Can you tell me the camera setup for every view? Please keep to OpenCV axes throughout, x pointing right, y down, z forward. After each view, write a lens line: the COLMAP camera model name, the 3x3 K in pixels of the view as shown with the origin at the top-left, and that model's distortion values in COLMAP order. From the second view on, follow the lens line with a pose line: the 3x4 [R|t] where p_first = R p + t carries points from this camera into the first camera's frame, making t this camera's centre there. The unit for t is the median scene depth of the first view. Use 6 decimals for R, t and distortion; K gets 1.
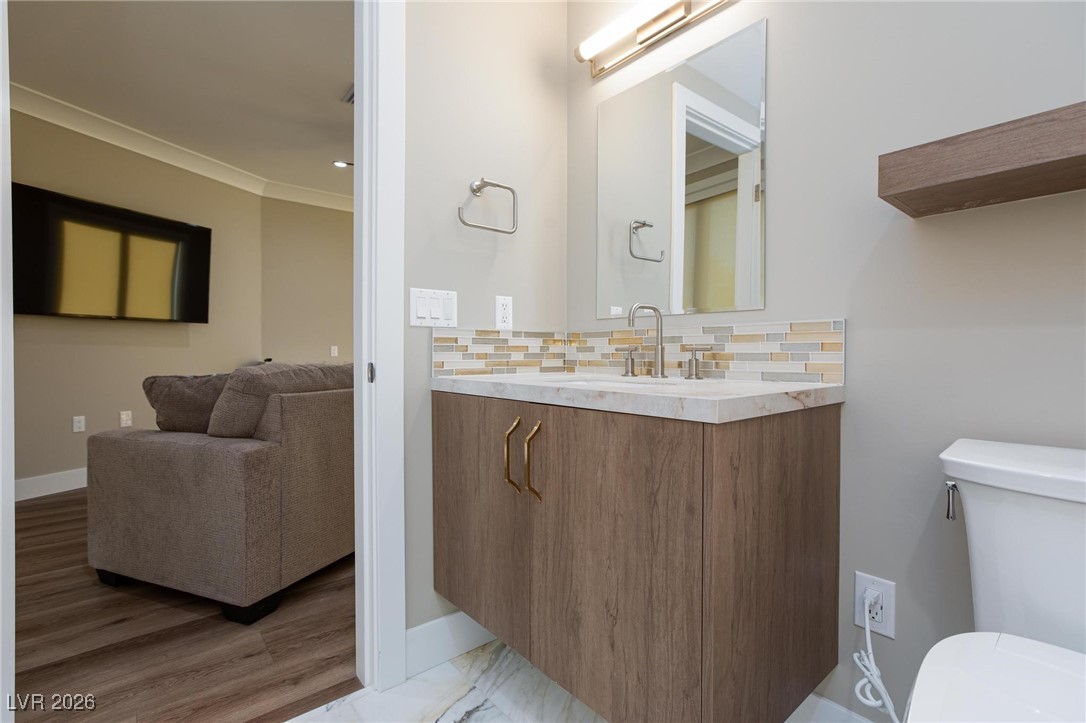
lens RADIAL K [[507.7, 0, 545.1], [0, 507.7, 360.7], [0, 0, 1]] dist [-0.009137, 0.006395]
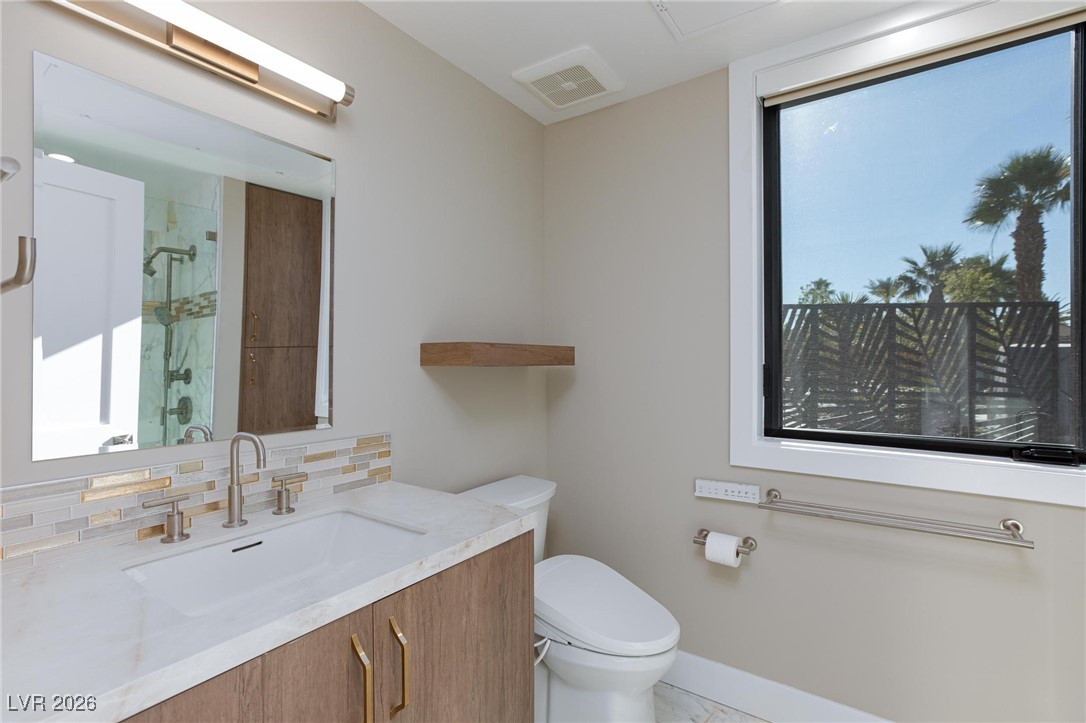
lens RADIAL K [[499.6, 0, 542.9], [0, 499.6, 354.3], [0, 0, 1]] dist [-0.014387, 0.010329]
pose [[-0.267261, 0.011570, 0.963555, -0.972676], [0.005654, 0.999930, -0.010439, -0.330373], [-0.963608, 0.002658, -0.267307, 1.151765]]
